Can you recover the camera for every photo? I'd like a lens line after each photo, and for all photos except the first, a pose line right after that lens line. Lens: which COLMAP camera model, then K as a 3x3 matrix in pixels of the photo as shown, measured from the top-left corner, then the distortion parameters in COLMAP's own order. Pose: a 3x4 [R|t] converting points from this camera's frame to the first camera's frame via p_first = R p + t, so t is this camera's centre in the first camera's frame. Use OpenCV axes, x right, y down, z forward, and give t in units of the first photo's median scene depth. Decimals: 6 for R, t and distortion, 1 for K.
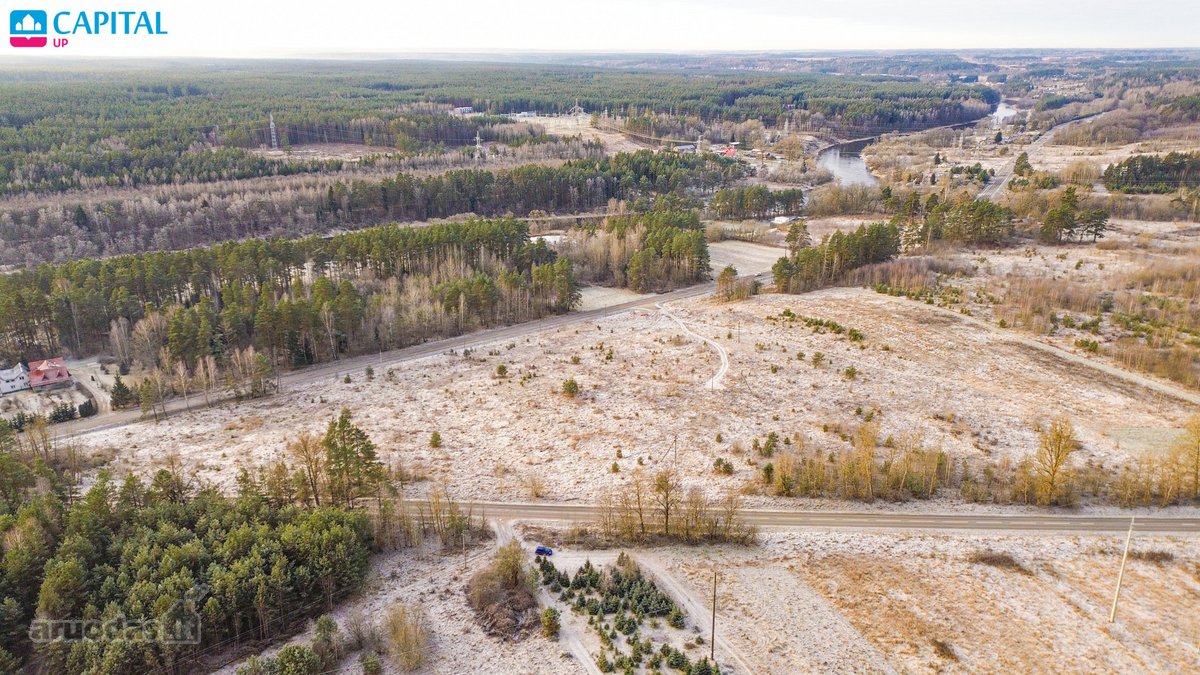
lens RADIAL K [[835.9, 0, 599.3], [0, 835.9, 334.0], [0, 0, 1]] dist [0.088152, -0.085599]
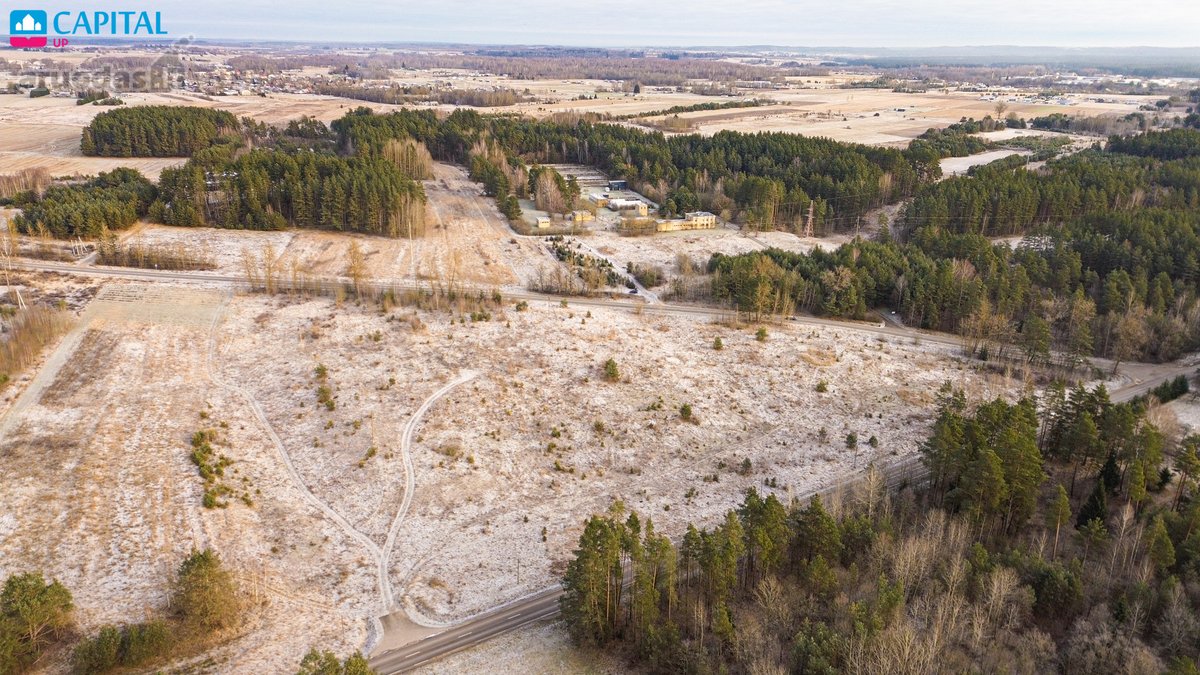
lens RADIAL K [[835.9, 0, 595.1], [0, 835.9, 331.6], [0, 0, 1]] dist [0.088152, -0.085599]
pose [[-0.995544, -0.040726, 0.085047, -0.050238], [0.019660, 0.792454, 0.609615, -0.300484], [-0.092223, 0.608571, -0.788122, 0.890566]]
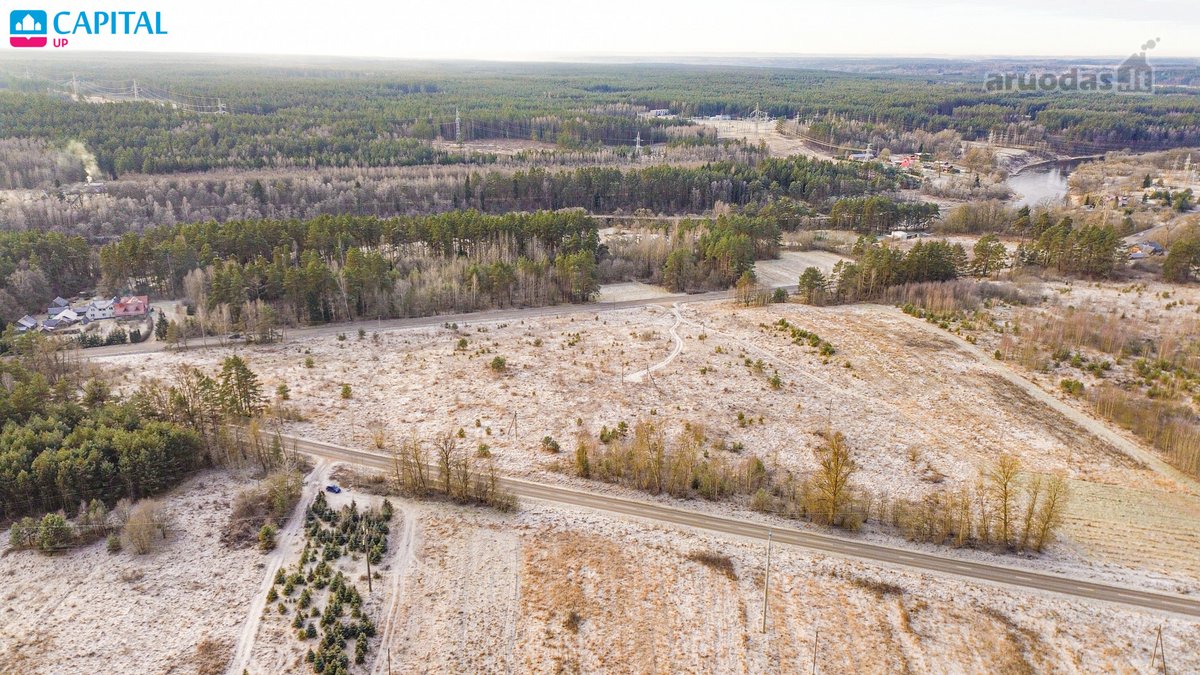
lens RADIAL K [[835.9, 0, 599.1], [0, 835.9, 333.8], [0, 0, 1]] dist [0.088152, -0.085599]
pose [[0.956397, 0.103577, -0.273086, 0.189259], [-0.104868, 0.994437, 0.009906, 0.000725], [0.272593, 0.019164, 0.961939, -0.000677]]
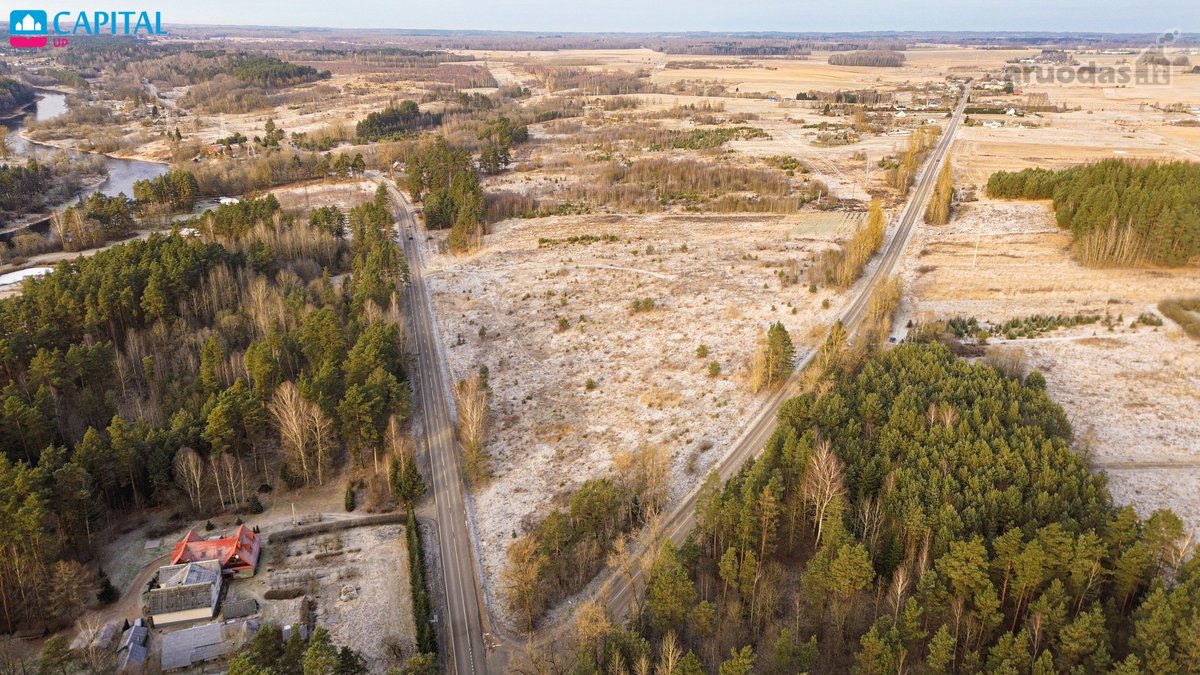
lens RADIAL K [[835.9, 0, 599.3], [0, 835.9, 337.1], [0, 0, 1]] dist [0.088152, -0.085599]
pose [[0.390119, -0.312962, 0.865945, -0.568040], [0.286616, 0.935015, 0.208801, -0.083156], [-0.875019, 0.166736, 0.454467, 0.253044]]
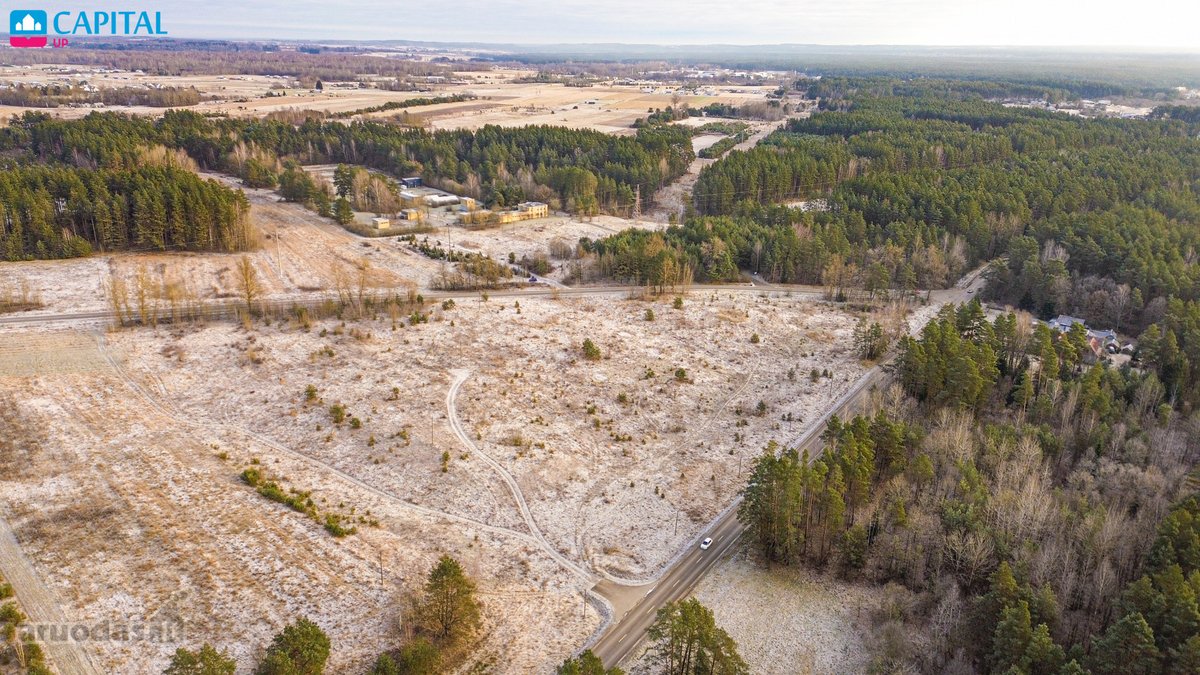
lens RADIAL K [[835.9, 0, 595.6], [0, 835.9, 331.2], [0, 0, 1]] dist [0.088152, -0.085599]
pose [[-0.948862, 0.091378, -0.302178, 0.144023], [-0.112842, 0.795782, 0.594976, -0.304039], [0.294835, 0.598649, -0.744776, 0.901057]]
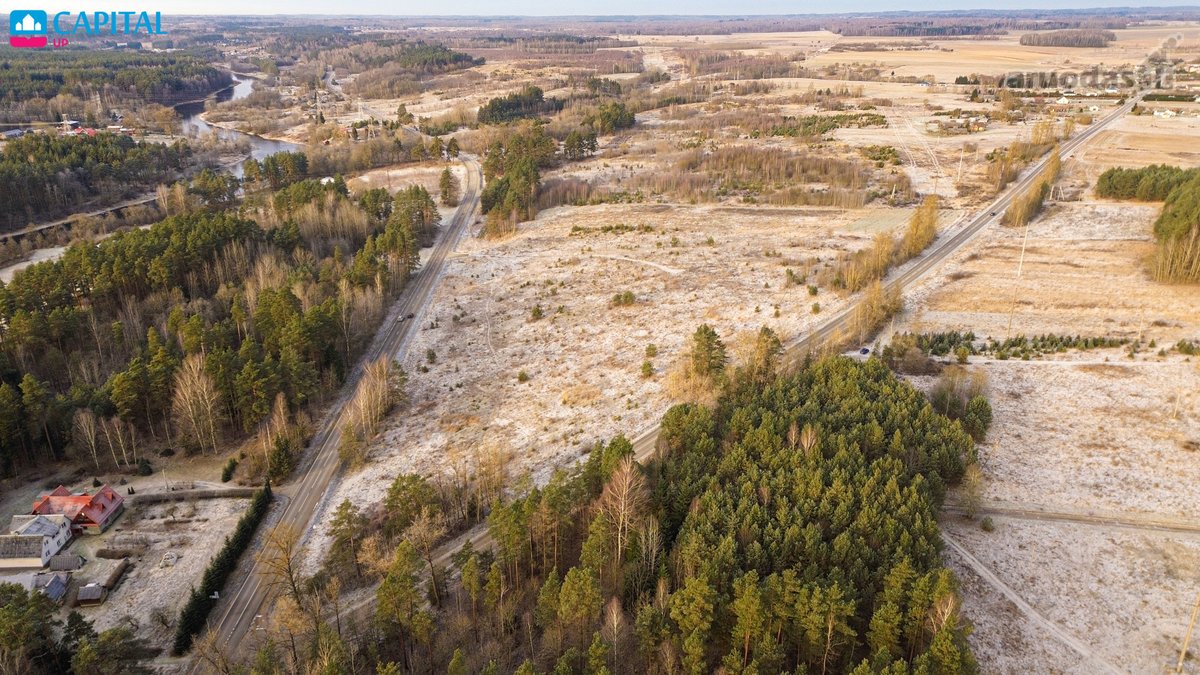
lens RADIAL K [[835.9, 0, 599.8], [0, 835.9, 338.0], [0, 0, 1]] dist [0.088152, -0.085599]
pose [[0.575010, -0.297311, 0.762214, -0.488091], [0.267352, 0.948771, 0.168392, -0.046041], [-0.773231, 0.106953, 0.625039, 0.144757]]
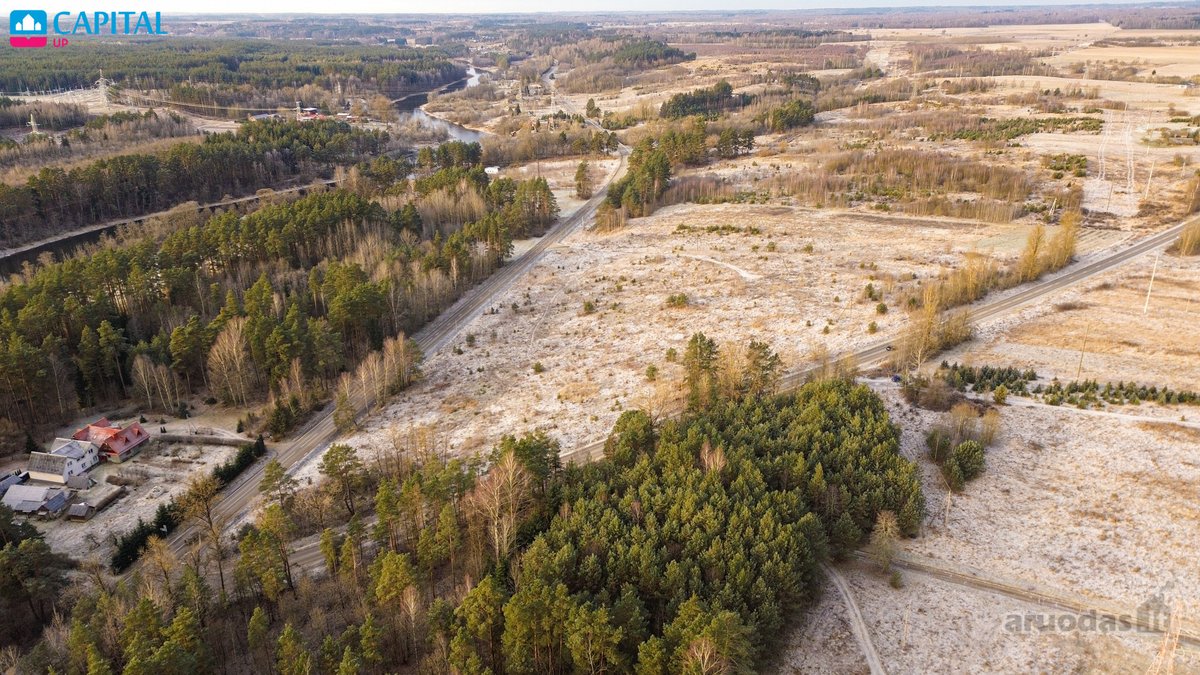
lens RADIAL K [[835.9, 0, 600.1], [0, 835.9, 338.2], [0, 0, 1]] dist [0.088152, -0.085599]
pose [[0.776146, -0.236706, 0.584438, -0.405992], [0.212386, 0.970843, 0.111153, -0.018792], [-0.593708, 0.037856, 0.803789, 0.064714]]
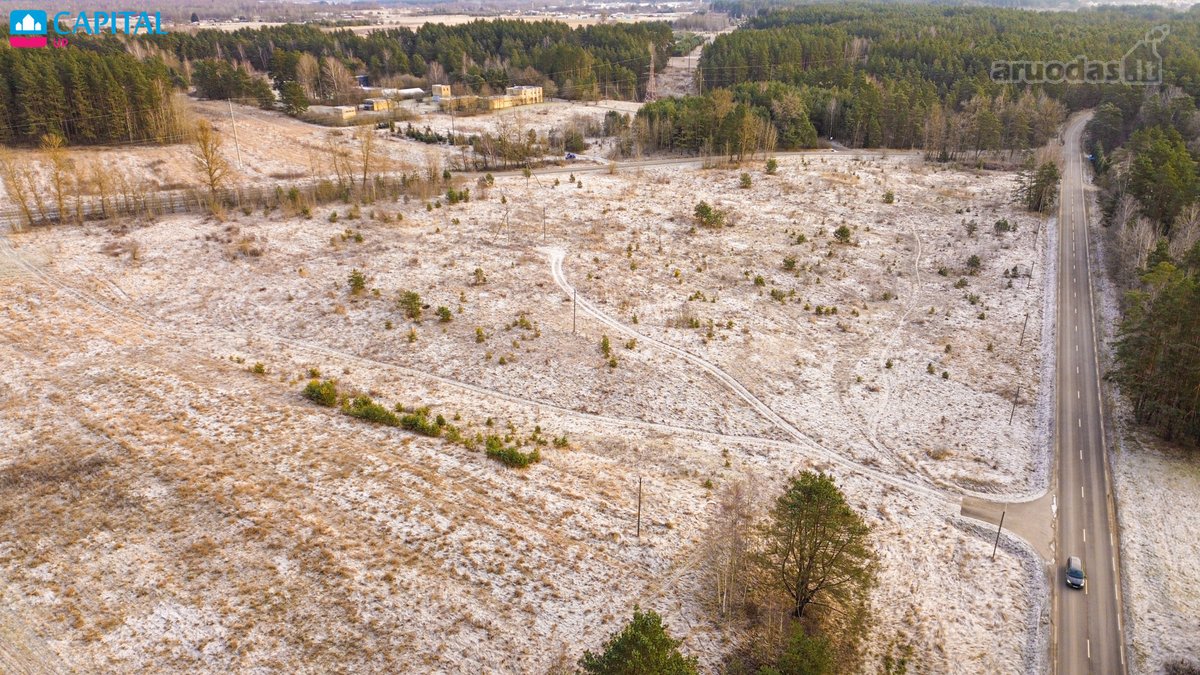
lens RADIAL K [[835.9, 0, 596.5], [0, 835.9, 331.7], [0, 0, 1]] dist [0.088152, -0.085599]
pose [[-0.897551, 0.178183, -0.403303, 0.206232], [-0.125814, 0.773170, 0.621593, -0.170834], [0.422579, 0.608653, -0.671542, 0.784777]]
